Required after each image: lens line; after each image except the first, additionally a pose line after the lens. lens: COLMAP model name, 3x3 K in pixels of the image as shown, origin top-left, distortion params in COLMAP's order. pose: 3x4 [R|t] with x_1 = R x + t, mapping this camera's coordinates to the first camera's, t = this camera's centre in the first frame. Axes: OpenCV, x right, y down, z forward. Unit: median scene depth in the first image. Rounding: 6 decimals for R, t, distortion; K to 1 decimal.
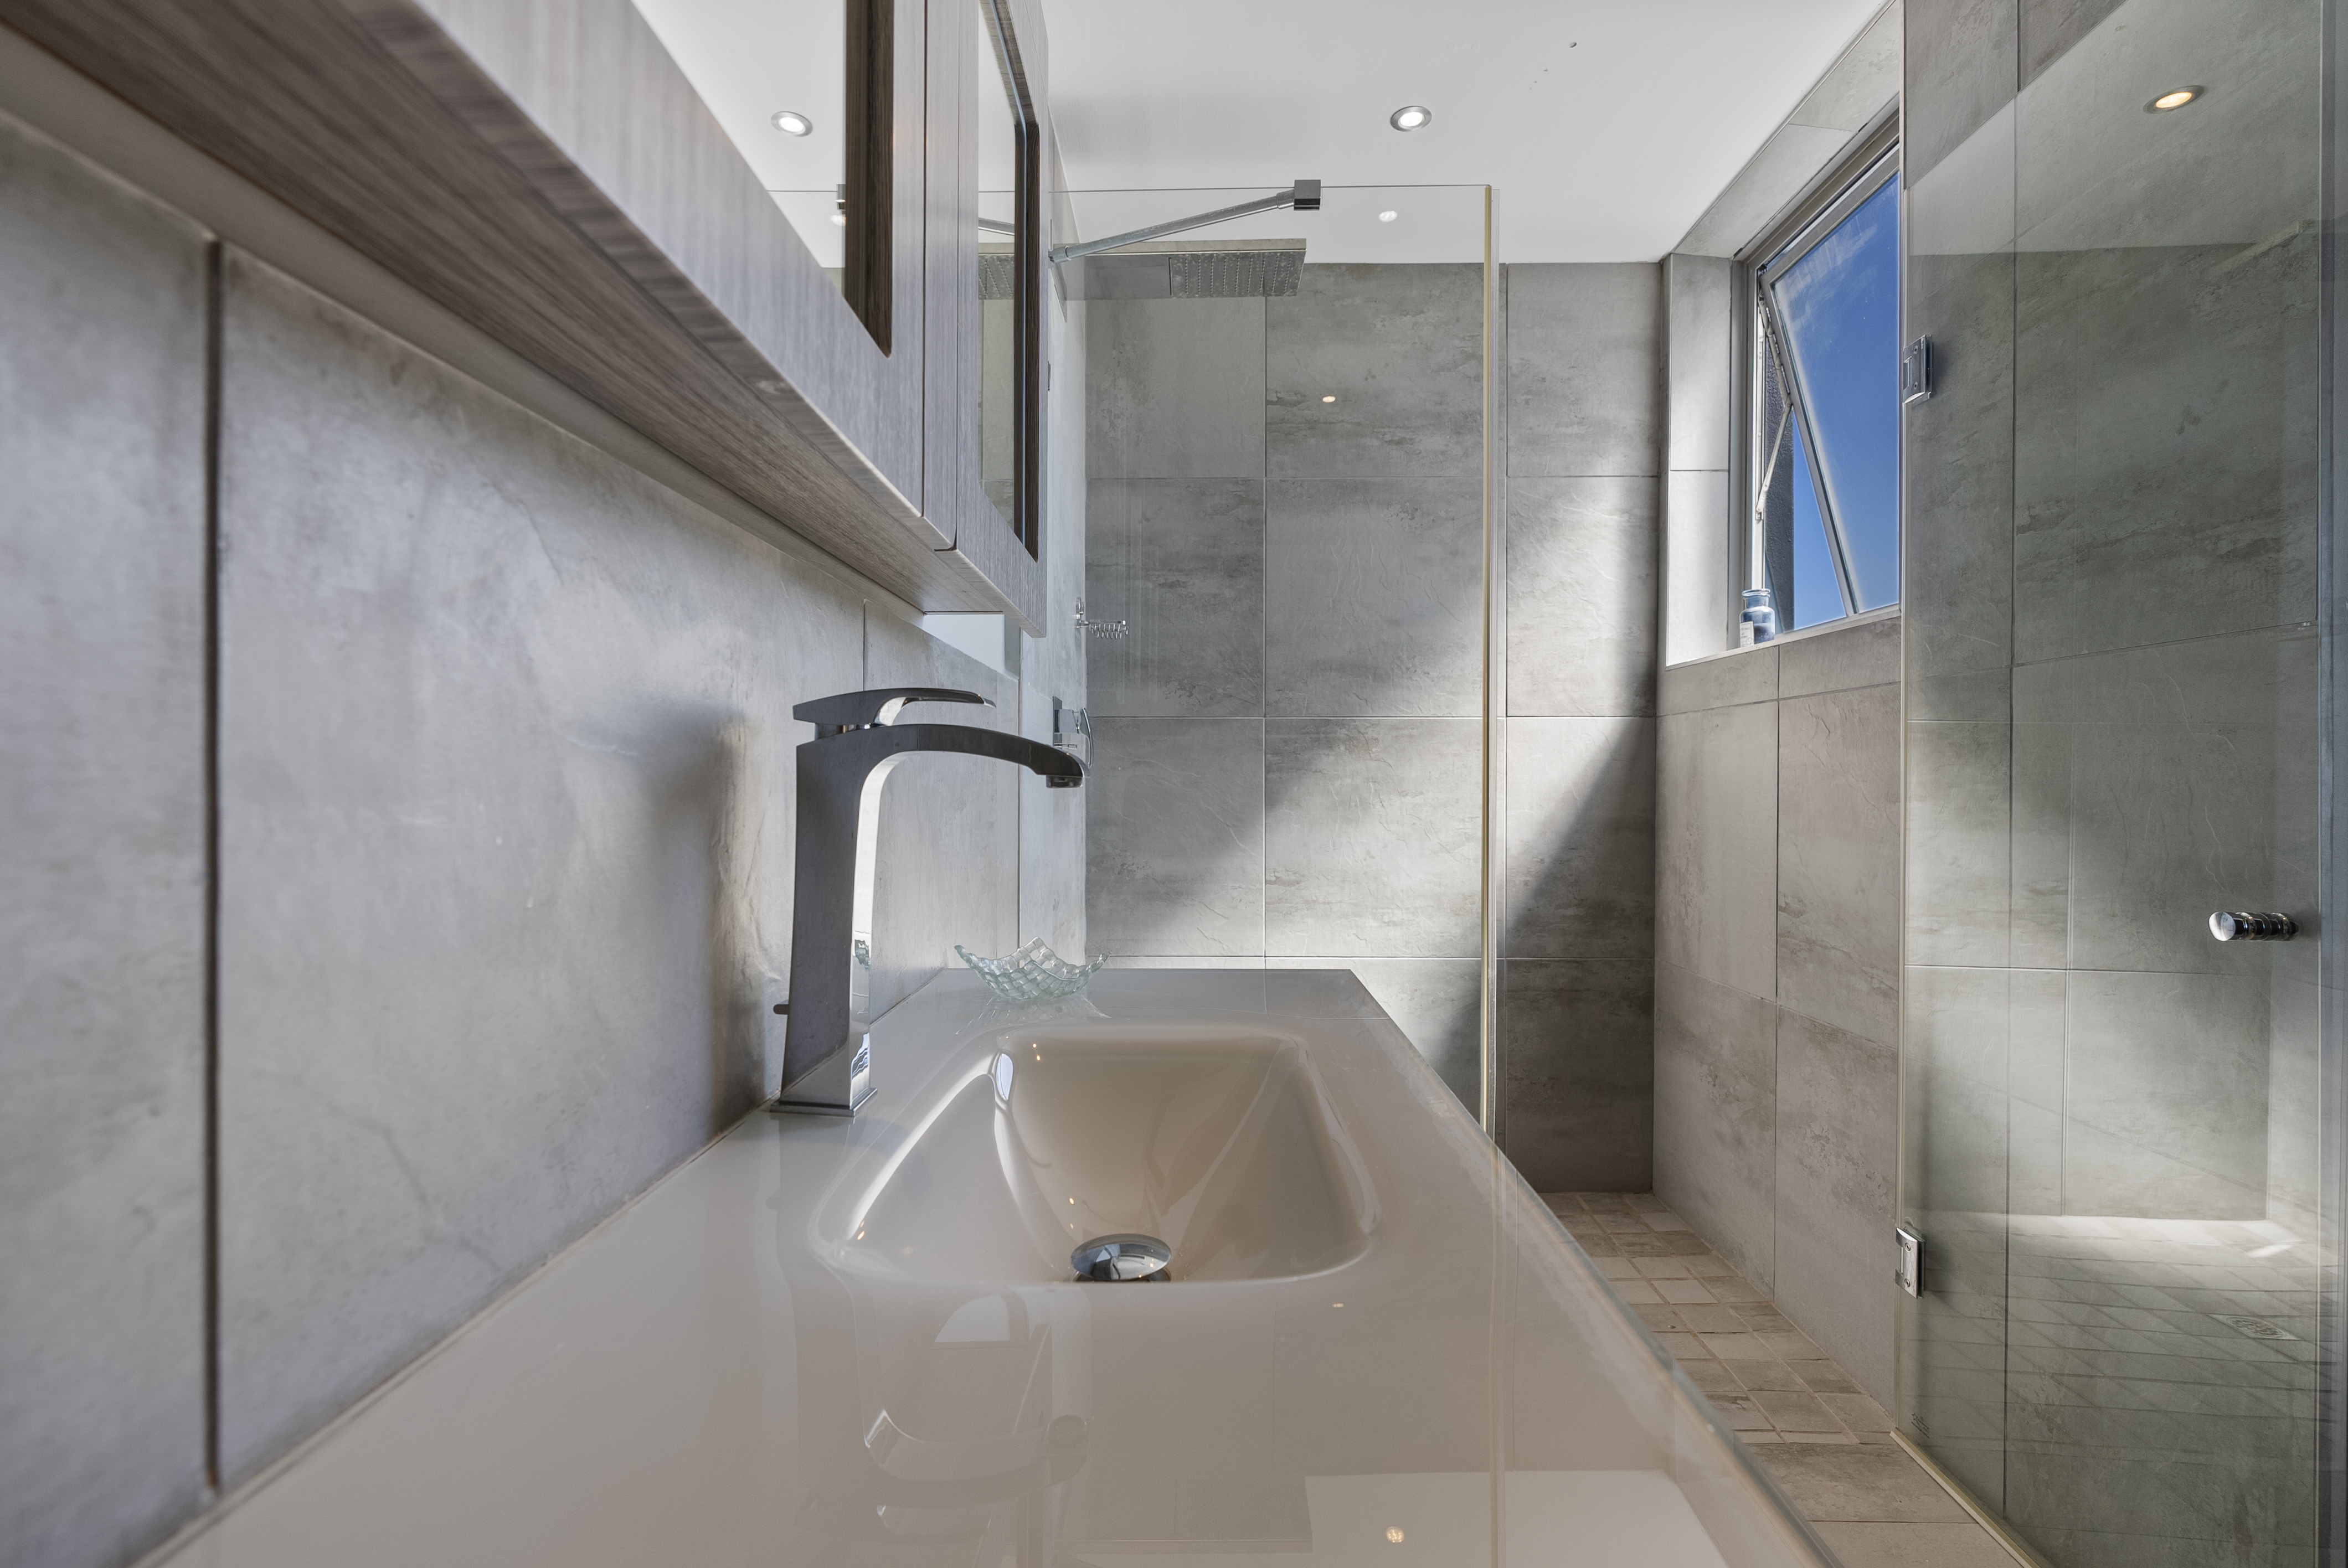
lens RADIAL K [[1055.4, 0, 1177.1], [0, 1055.4, 782.6], [0, 0, 1]] dist [-0.013930, 0.004515]
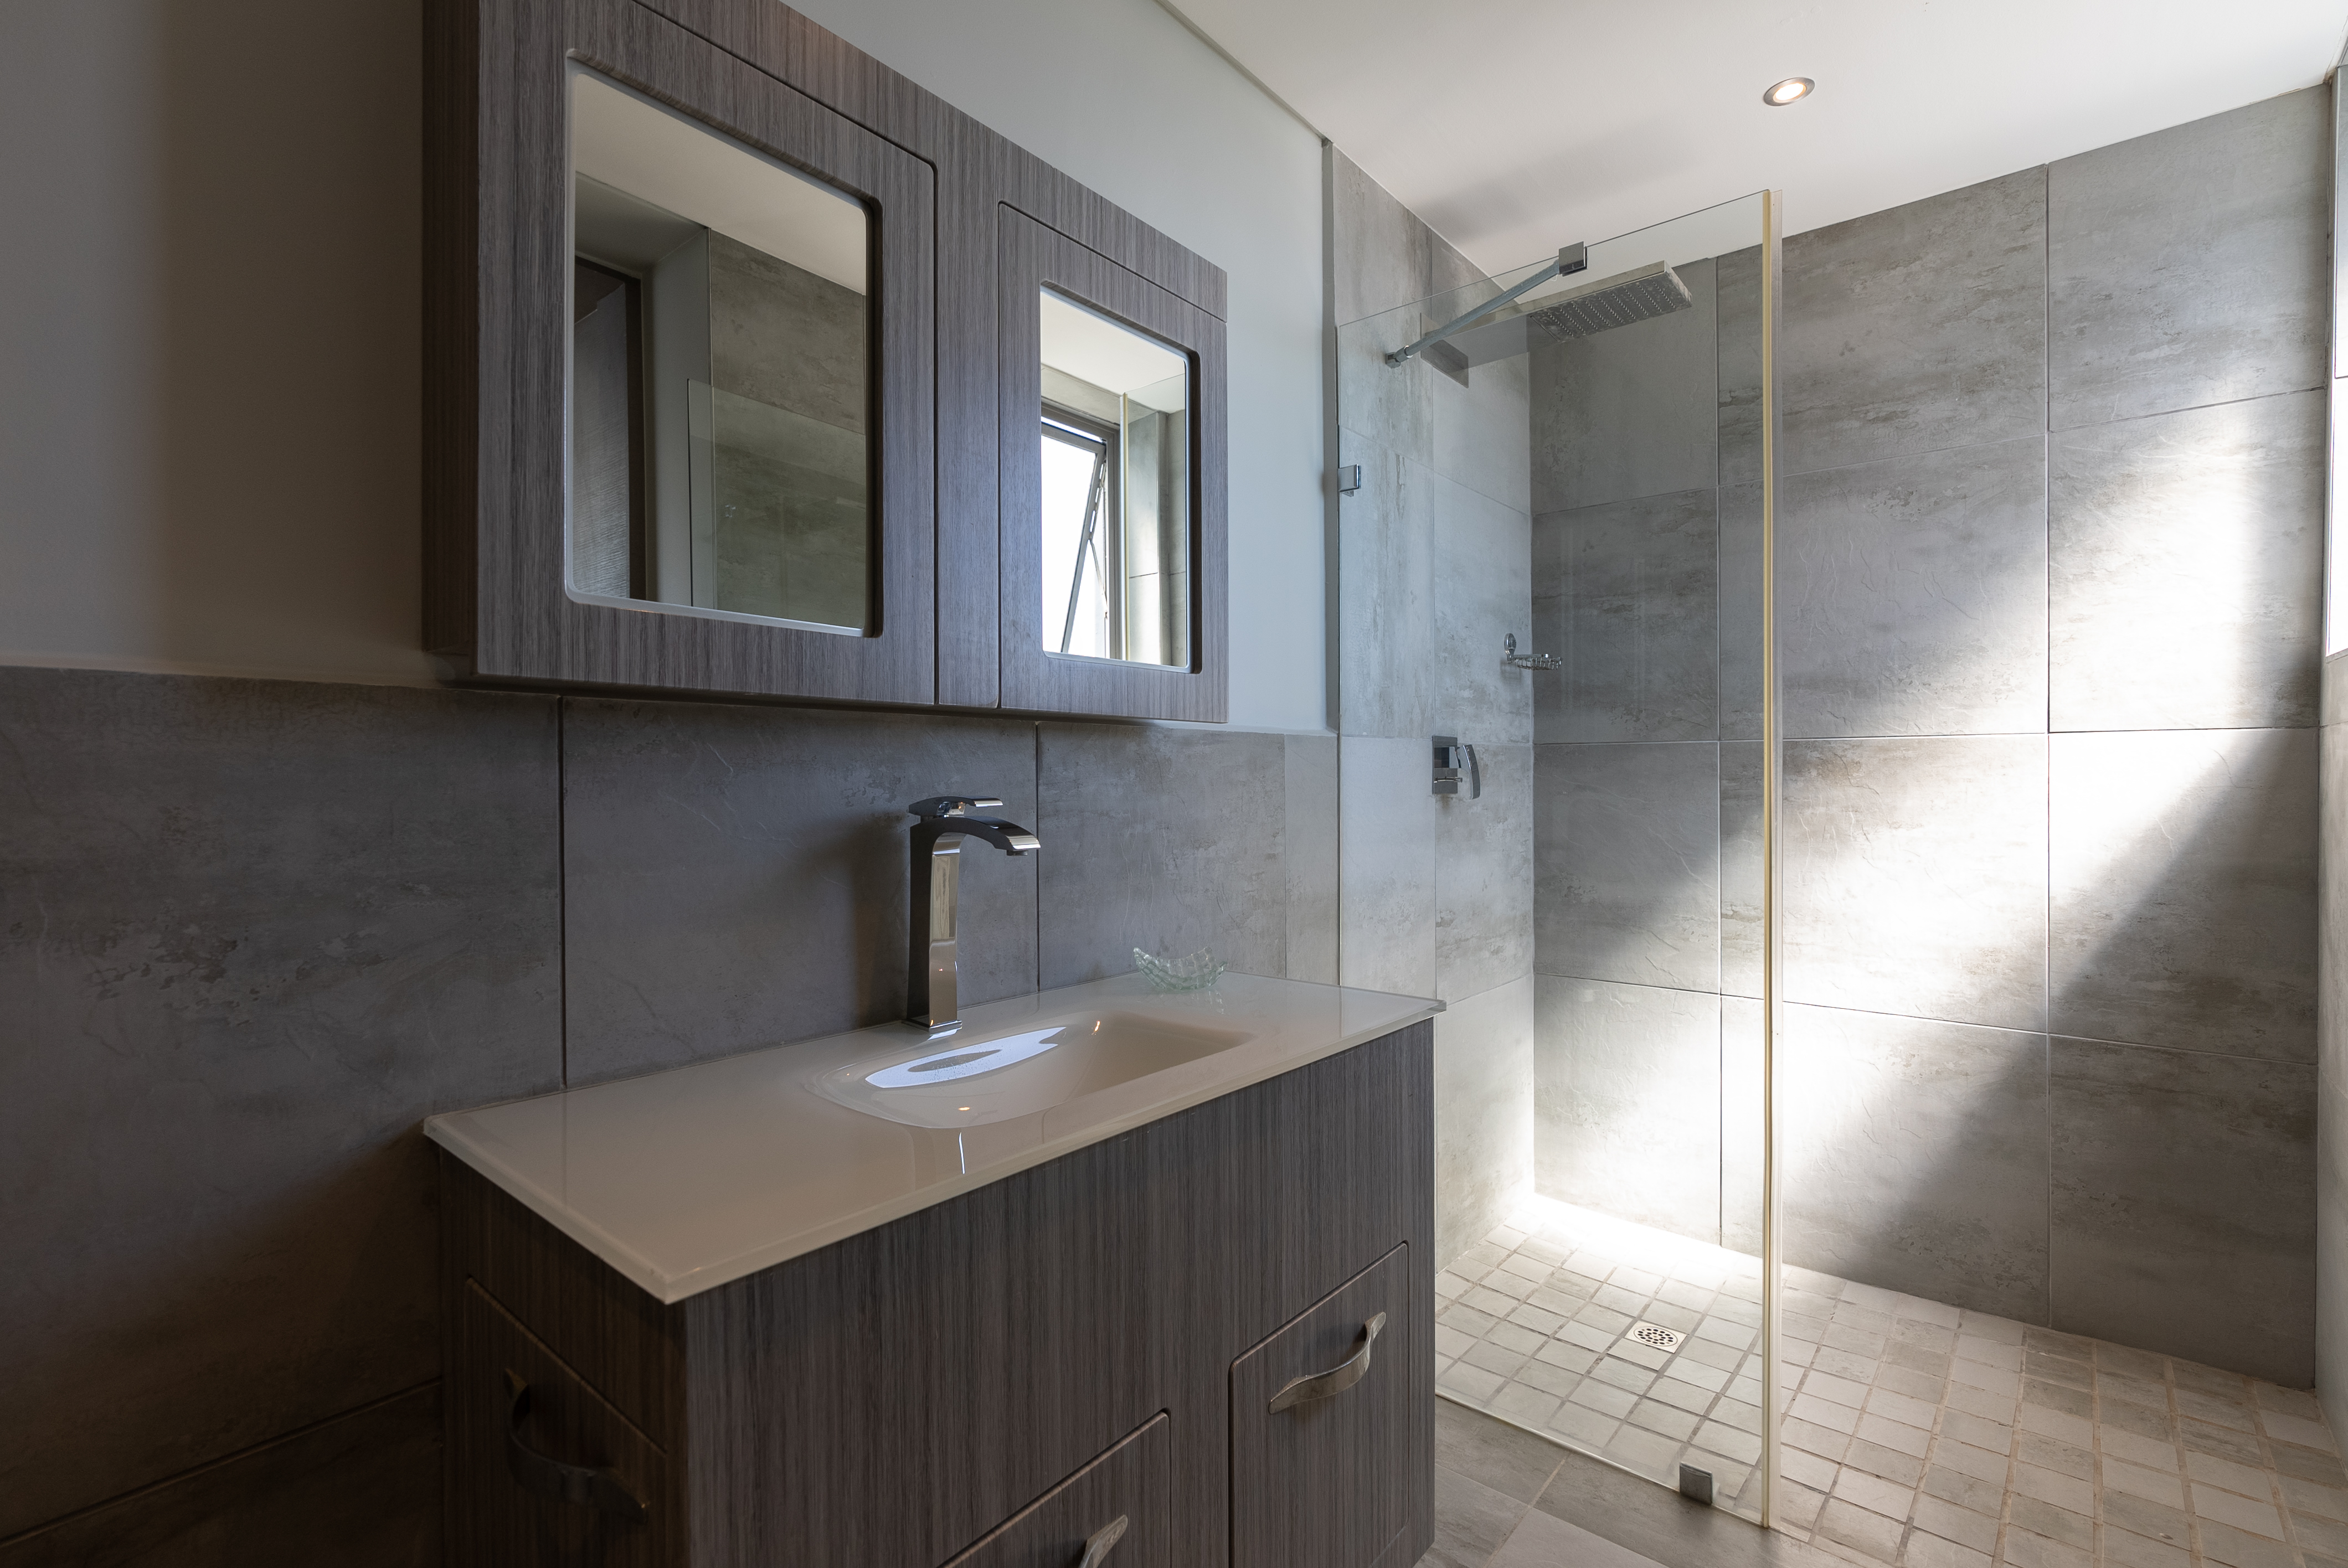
lens RADIAL K [[1055.4, 0, 1169.7], [0, 1055.4, 787.4], [0, 0, 1]] dist [-0.013930, 0.004515]
pose [[0.776389, 0.003715, -0.630243, 0.296083], [0.002978, 0.999950, 0.009563, -0.030855], [0.630247, -0.009301, 0.776339, -0.038001]]
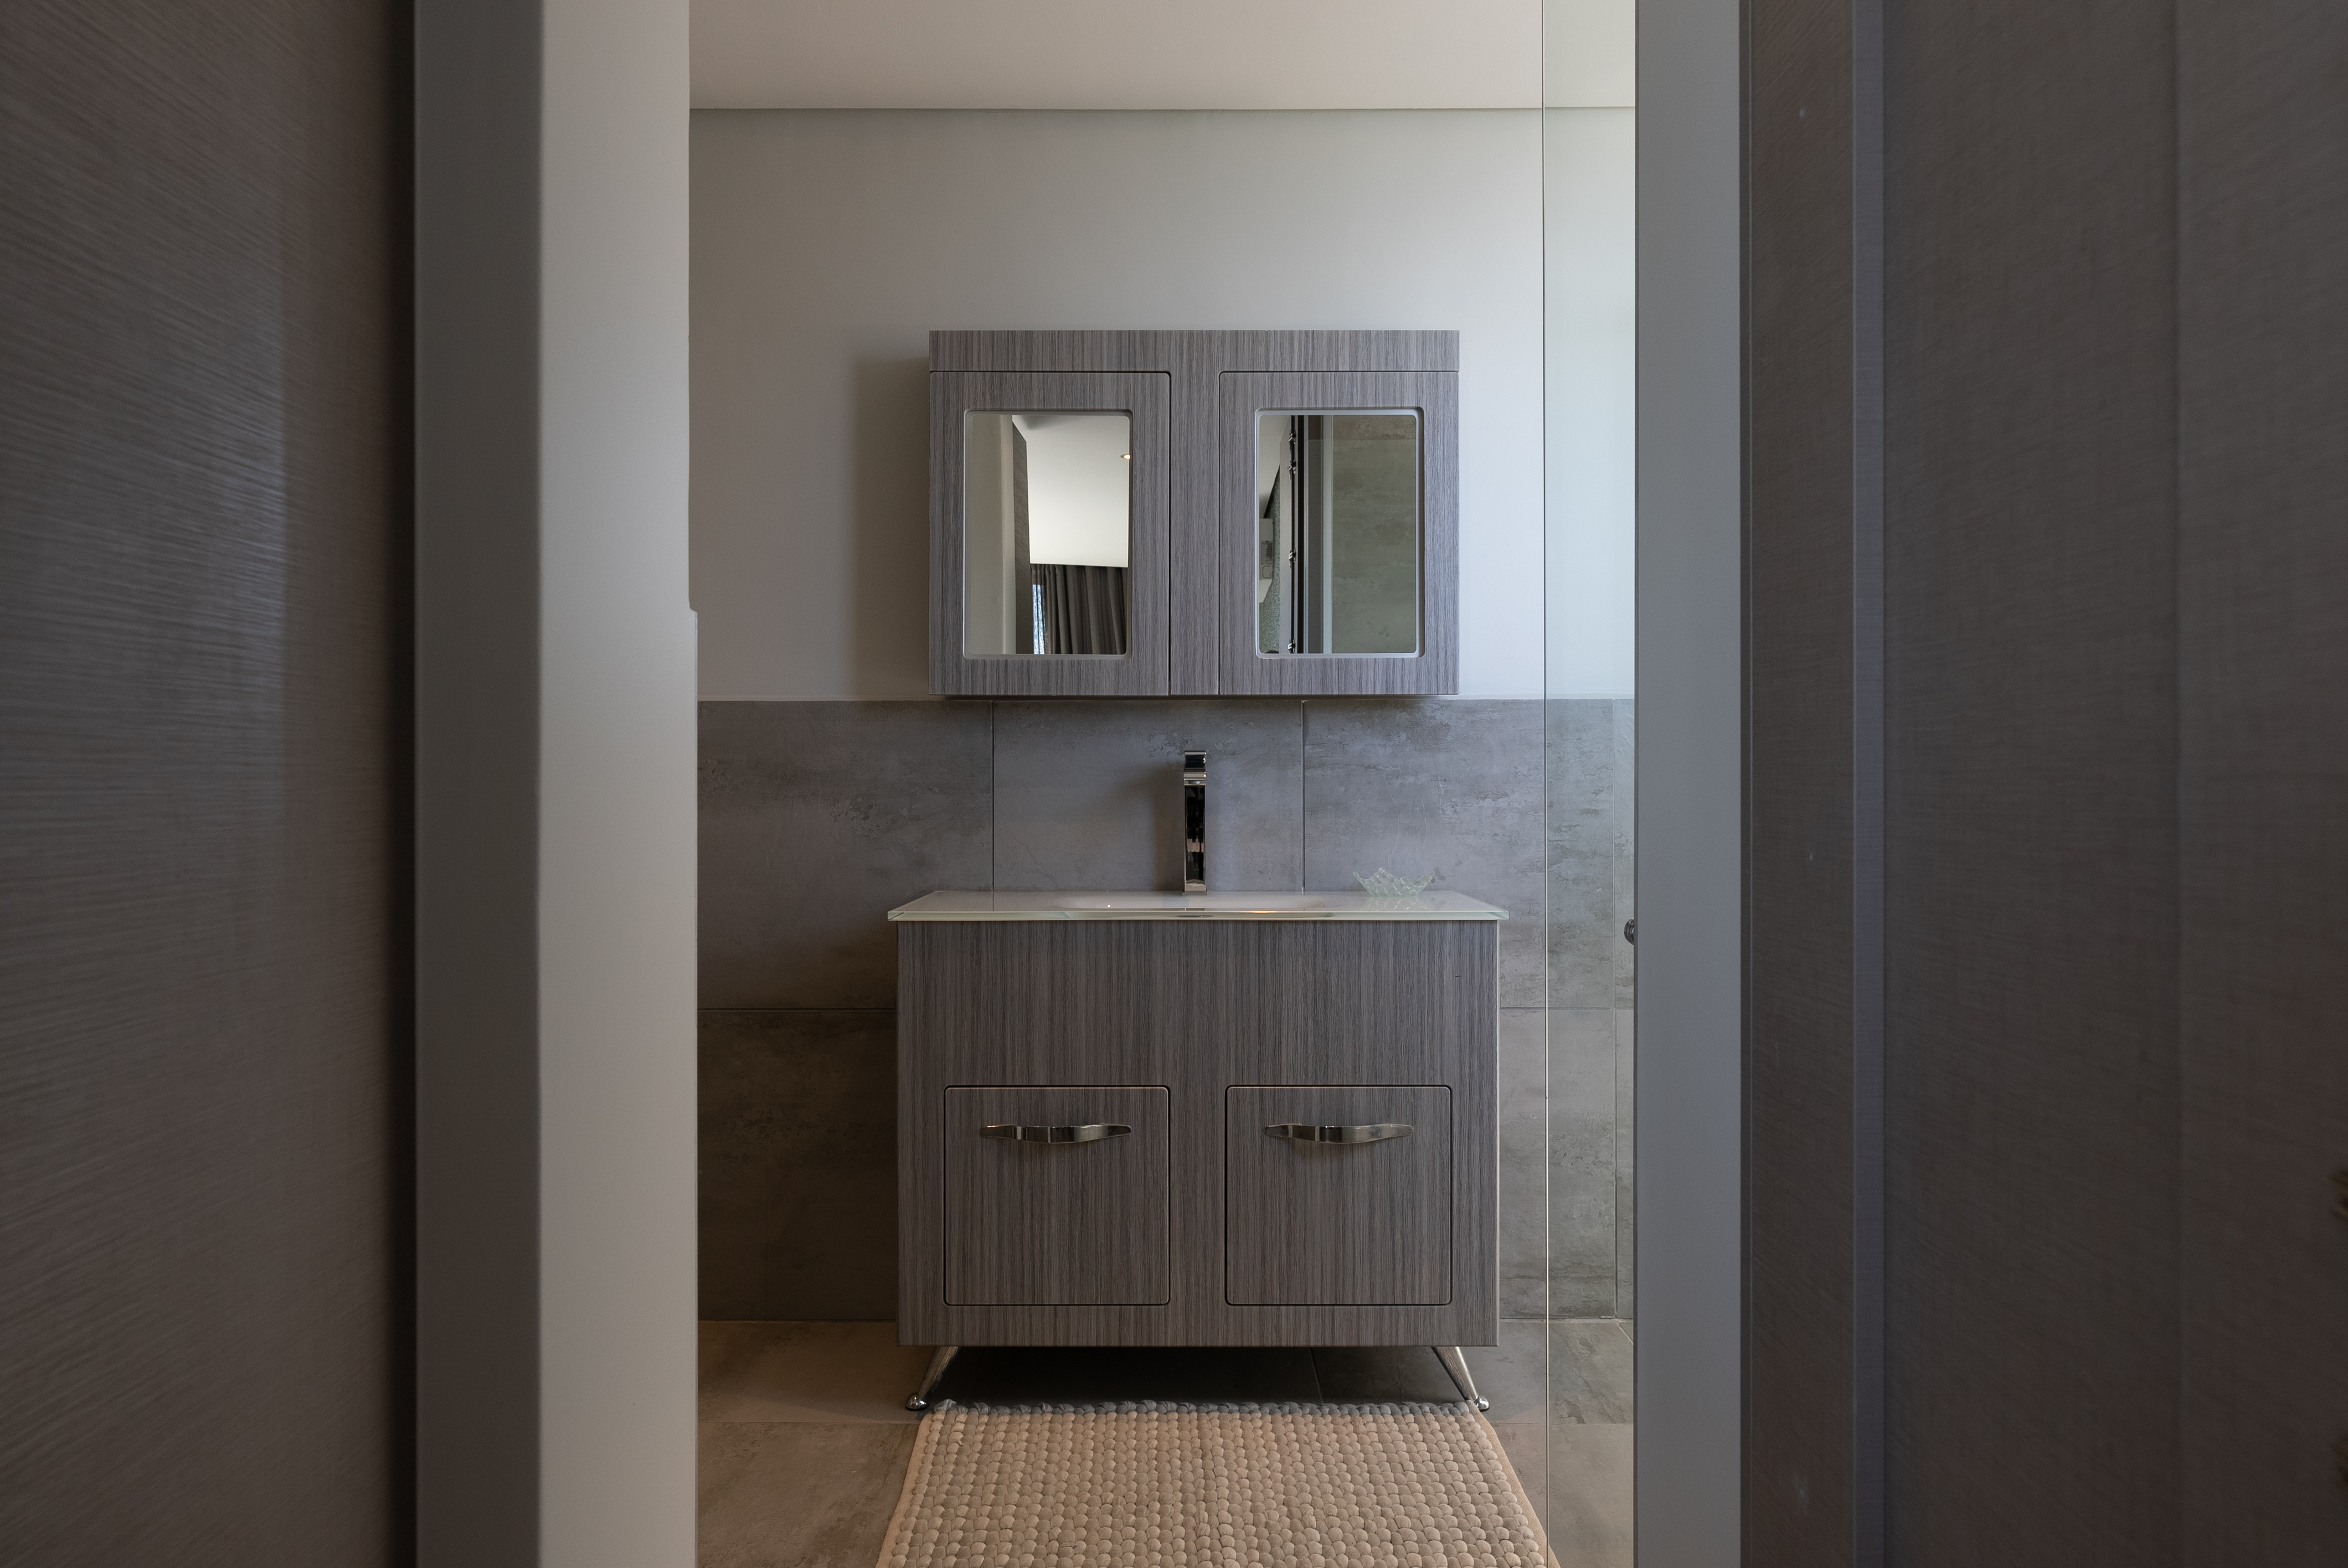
lens RADIAL K [[1404.1, 0, 1162.8], [0, 1404.1, 781.5], [0, 0, 1]] dist [-0.007946, -0.000303]
pose [[0.020571, 0.000915, -0.999788, 0.978584], [0.003387, 0.999994, 0.000984, 0.000727], [0.999783, -0.003406, 0.020568, 0.240173]]
